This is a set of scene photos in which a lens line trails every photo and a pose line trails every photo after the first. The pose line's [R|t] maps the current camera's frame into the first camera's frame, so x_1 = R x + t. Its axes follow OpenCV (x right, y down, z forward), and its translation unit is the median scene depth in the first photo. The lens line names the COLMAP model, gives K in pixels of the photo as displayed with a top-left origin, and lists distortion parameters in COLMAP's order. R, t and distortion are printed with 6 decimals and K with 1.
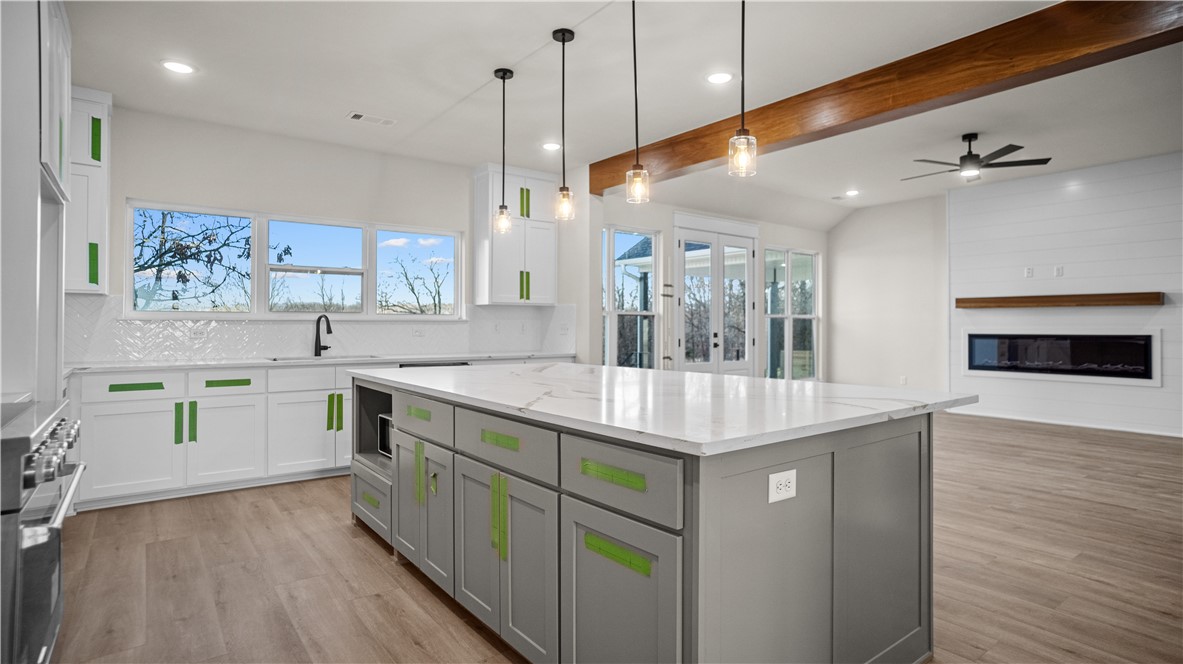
lens RADIAL K [[605.4, 0, 588.3], [0, 605.4, 323.8], [0, 0, 1]] dist [-0.055237, 0.035667]
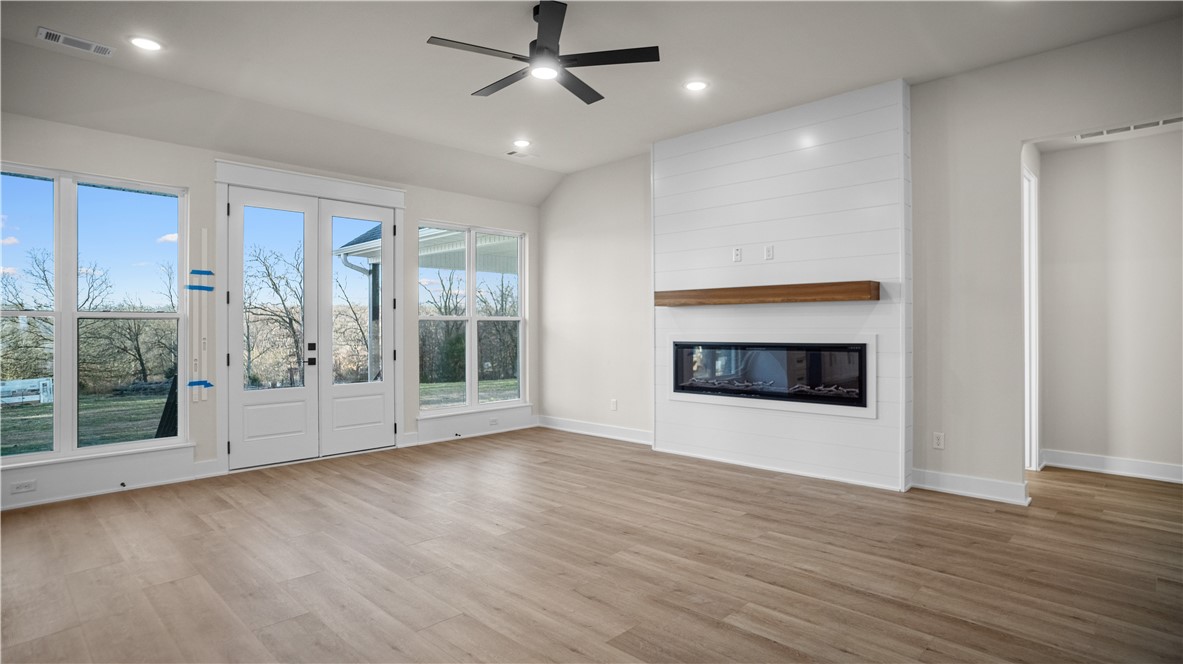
lens RADIAL K [[605.4, 0, 590.5], [0, 605.4, 330.0], [0, 0, 1]] dist [-0.055237, 0.035667]
pose [[0.988940, -0.007094, 0.148144, 0.668808], [0.006043, 0.999953, 0.007541, -0.005316], [-0.148190, -0.006563, 0.988937, 0.454116]]
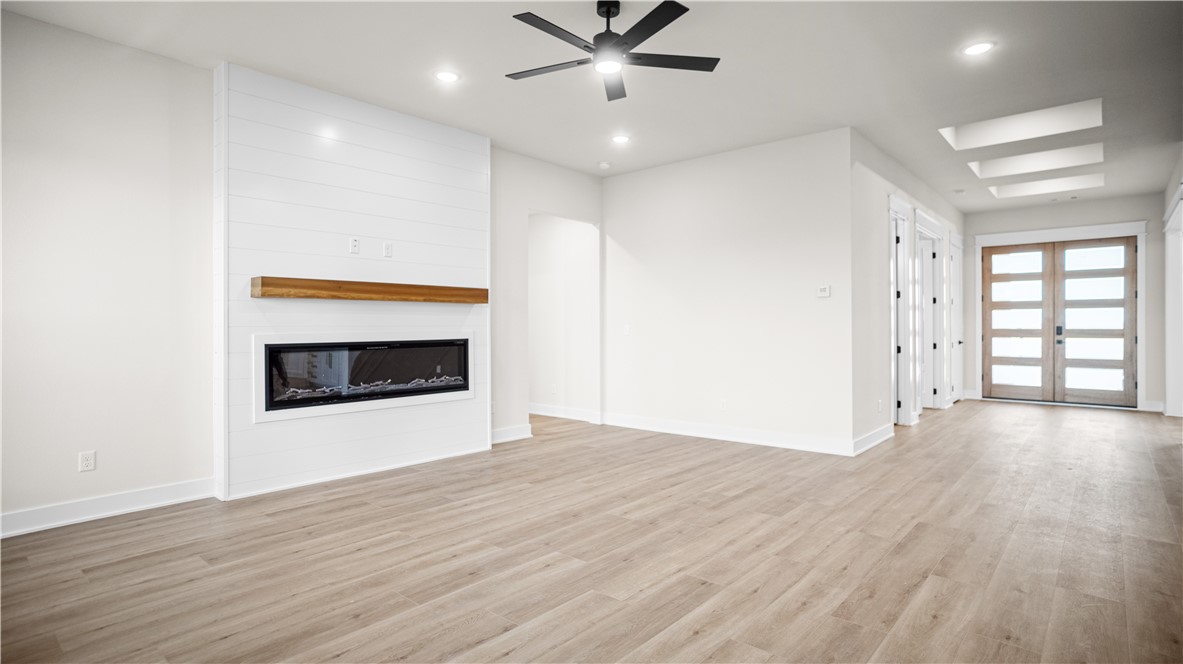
lens RADIAL K [[605.4, 0, 595.2], [0, 605.4, 326.0], [0, 0, 1]] dist [-0.055237, 0.035667]
pose [[-0.201599, -0.002819, 0.979464, 0.077722], [0.000935, 0.999995, 0.003070, -0.002139], [-0.979468, 0.001535, -0.201595, 1.260046]]
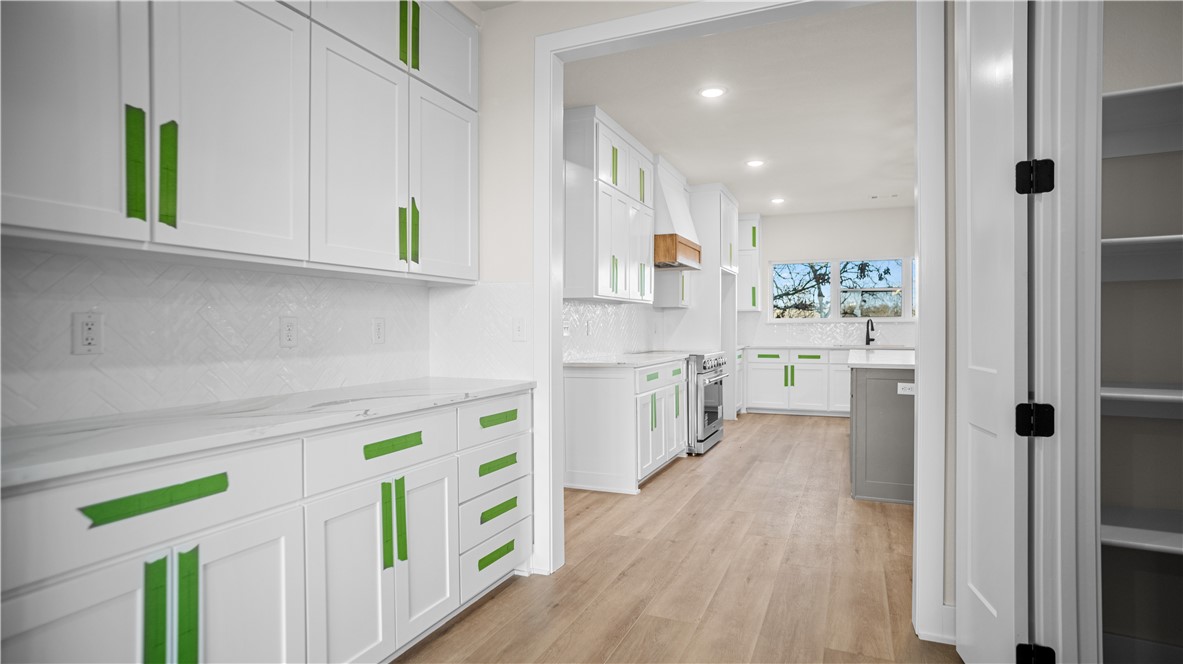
lens RADIAL K [[605.4, 0, 597.9], [0, 605.4, 327.5], [0, 0, 1]] dist [-0.055237, 0.035667]
pose [[0.499540, -0.003340, -0.866285, 0.588742], [0.007200, 0.999974, 0.000297, 0.001793], [0.866261, -0.006385, 0.499551, -0.432632]]
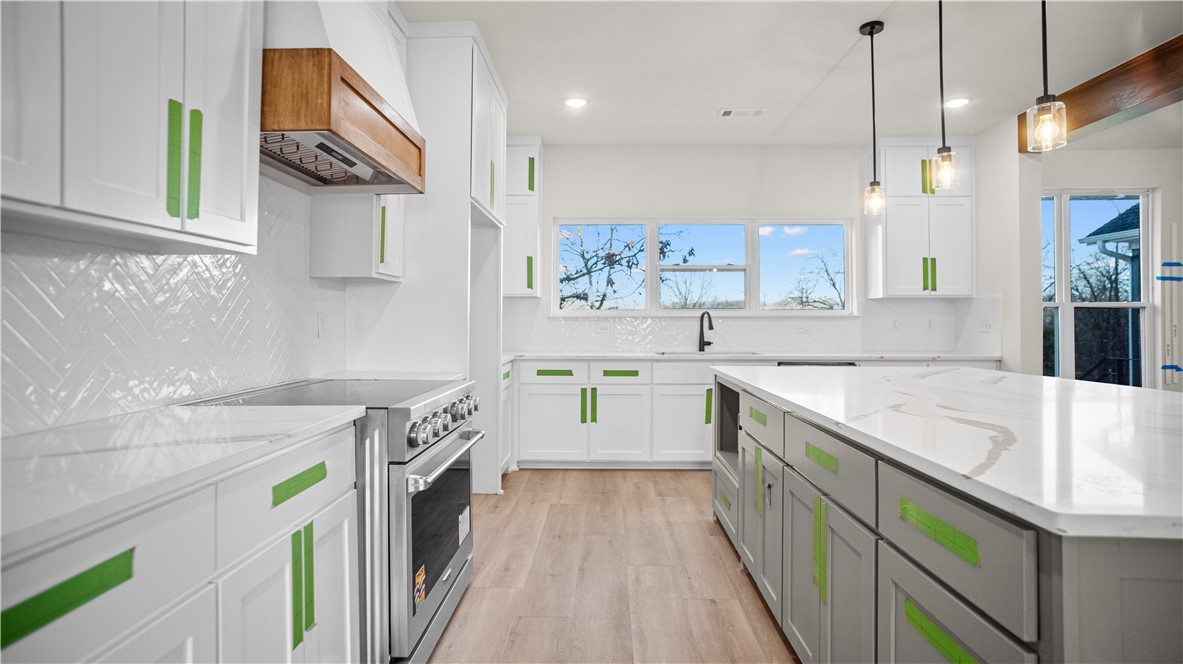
lens RADIAL K [[605.4, 0, 587.0], [0, 605.4, 315.9], [0, 0, 1]] dist [-0.055237, 0.035667]
pose [[0.778488, -0.006976, -0.627621, 0.052732], [0.002616, 0.999966, -0.007870, 0.000099], [0.627655, 0.004485, 0.778479, 0.061694]]
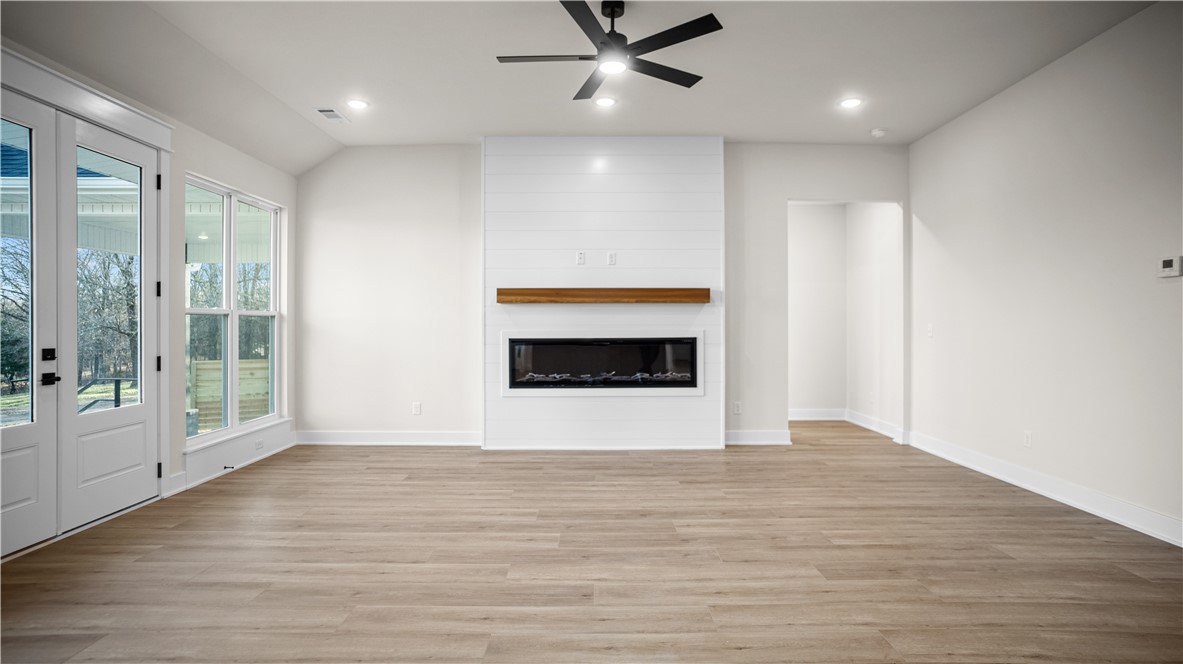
lens RADIAL K [[605.4, 0, 589.2], [0, 605.4, 327.8], [0, 0, 1]] dist [-0.055237, 0.035667]
pose [[0.609639, -0.007801, 0.792641, 0.180664], [0.001294, 0.999960, 0.008847, -0.004009], [-0.792678, -0.004368, 0.609624, 0.733926]]
